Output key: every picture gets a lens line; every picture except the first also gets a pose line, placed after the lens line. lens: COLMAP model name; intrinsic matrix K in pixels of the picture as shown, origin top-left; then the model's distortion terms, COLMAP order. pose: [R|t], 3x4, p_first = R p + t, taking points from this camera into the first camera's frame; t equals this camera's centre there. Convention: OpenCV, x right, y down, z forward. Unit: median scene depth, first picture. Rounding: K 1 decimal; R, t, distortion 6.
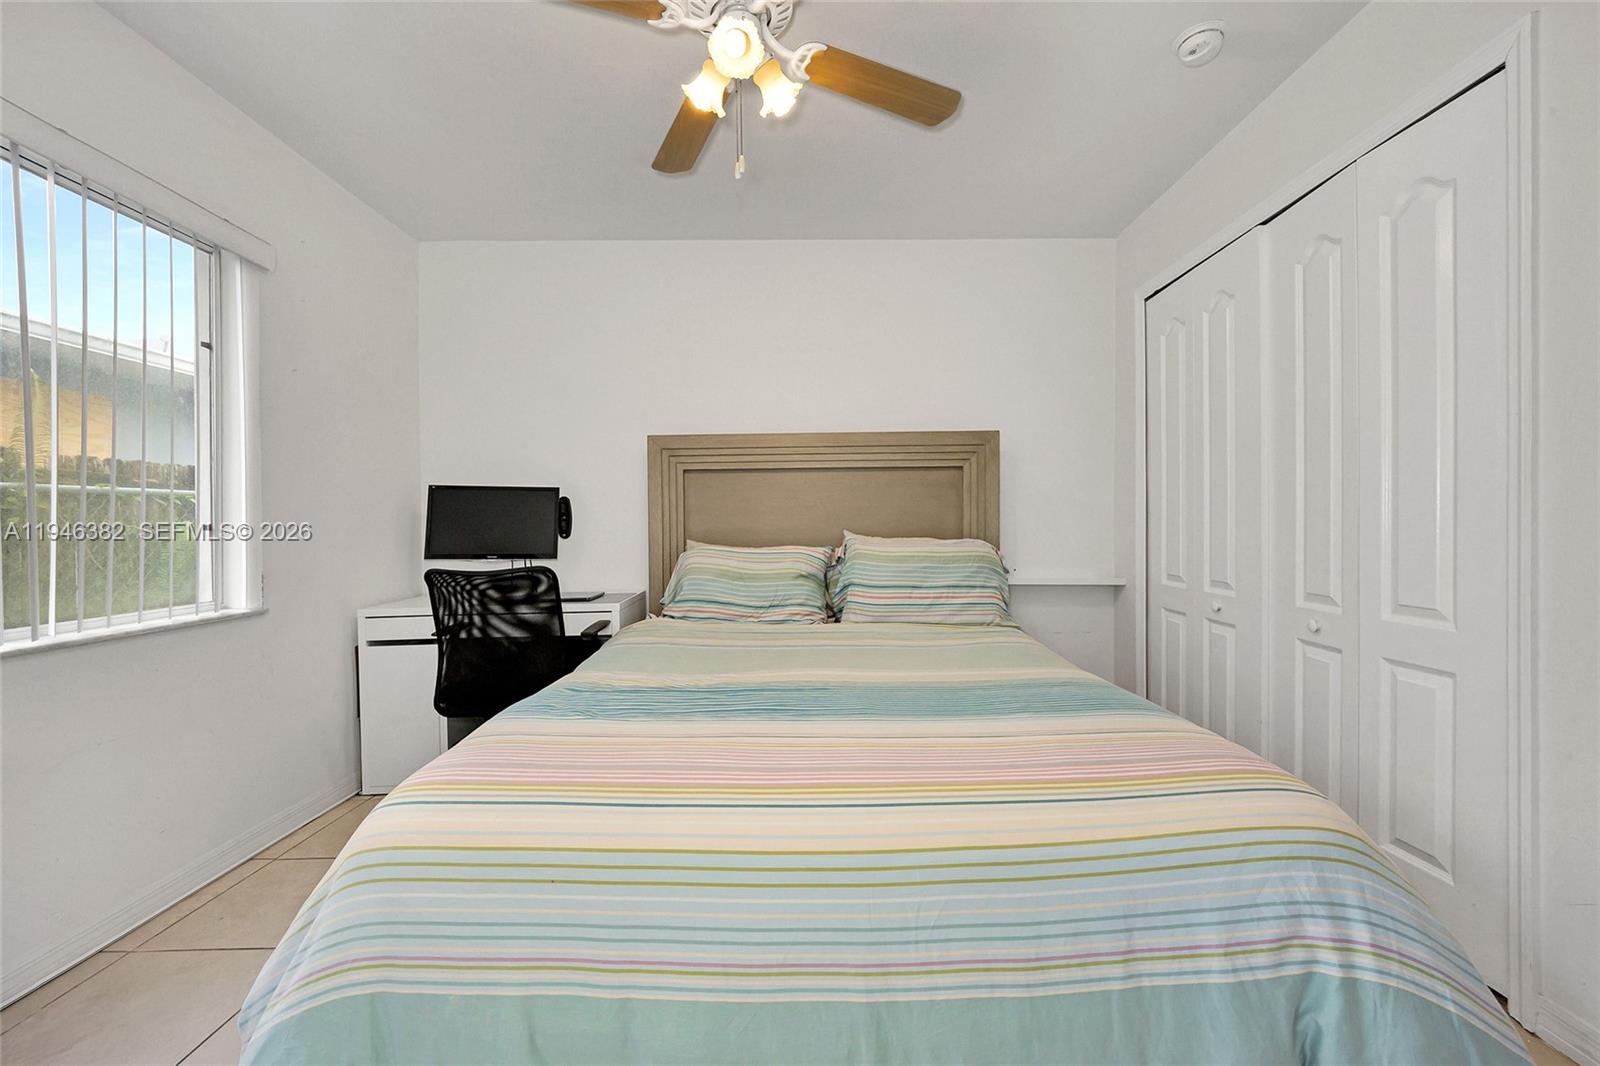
lens RADIAL K [[638.6, 0, 798.9], [0, 638.6, 532.3], [0, 0, 1]] dist [0.001802, 0.000556]
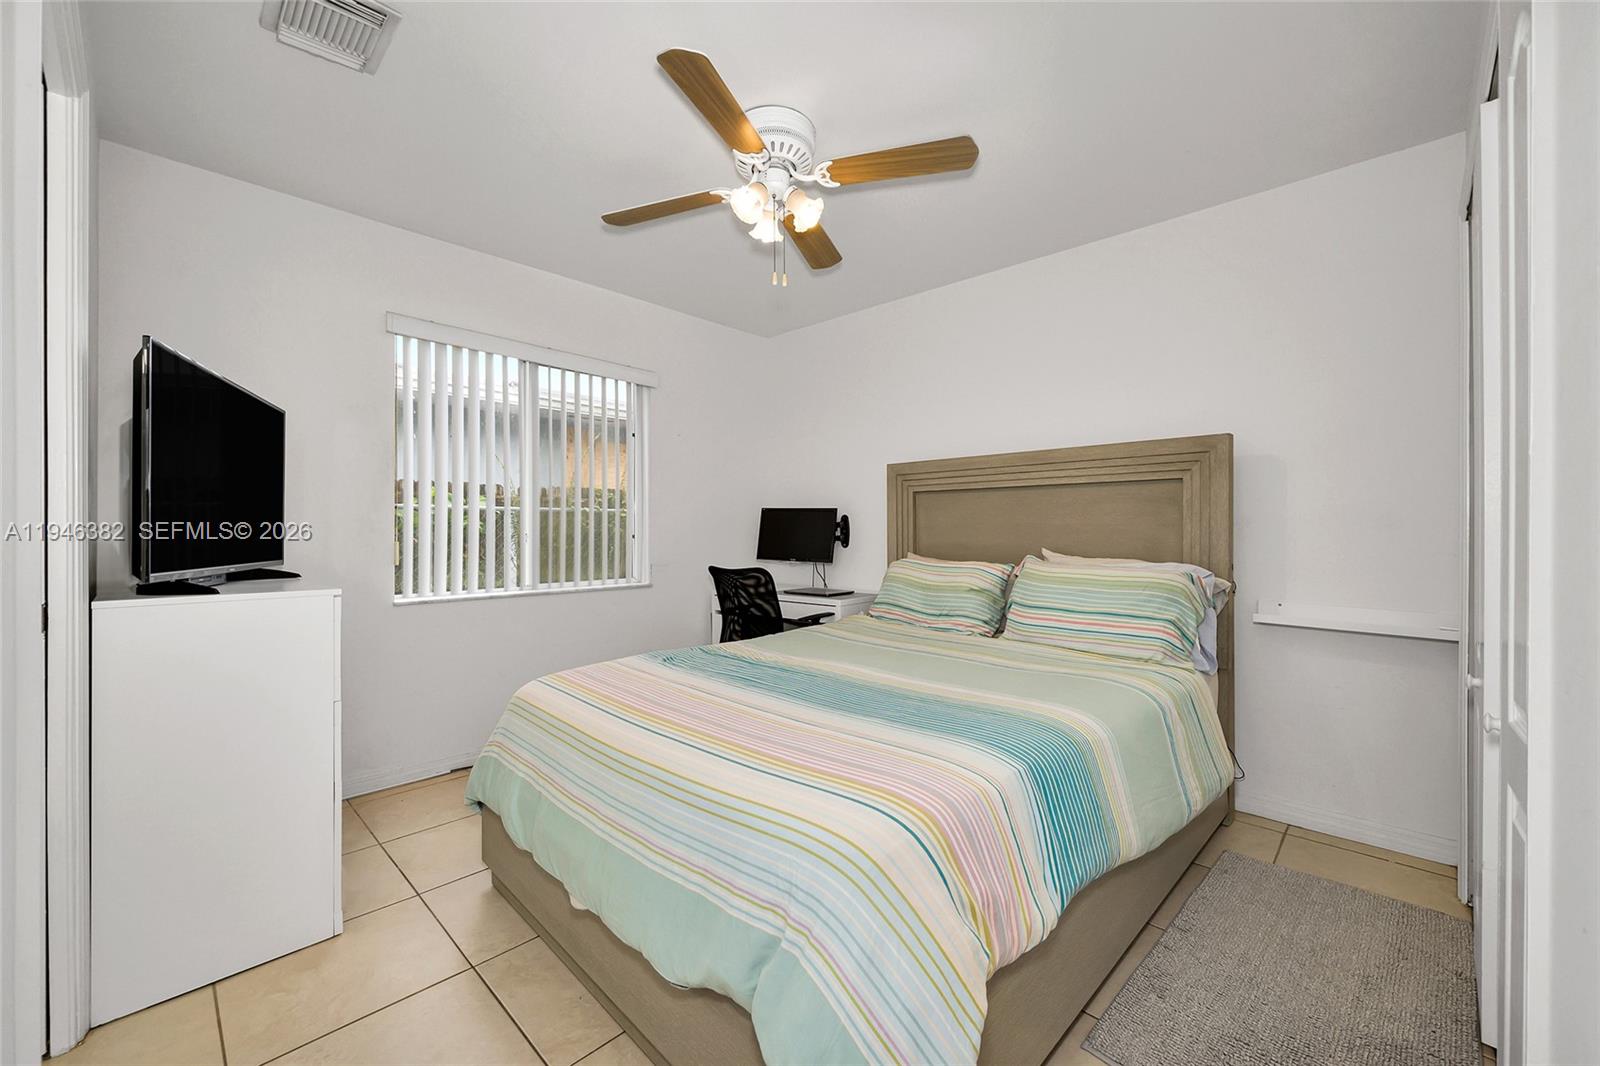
lens RADIAL K [[638.6, 0, 847.1], [0, 638.6, 535.3], [0, 0, 1]] dist [0.001802, 0.000556]
pose [[0.734127, 0.018102, -0.678771, 0.554153], [-0.021273, 0.999767, 0.003655, -0.021932], [0.678679, 0.011756, 0.734341, 0.068583]]
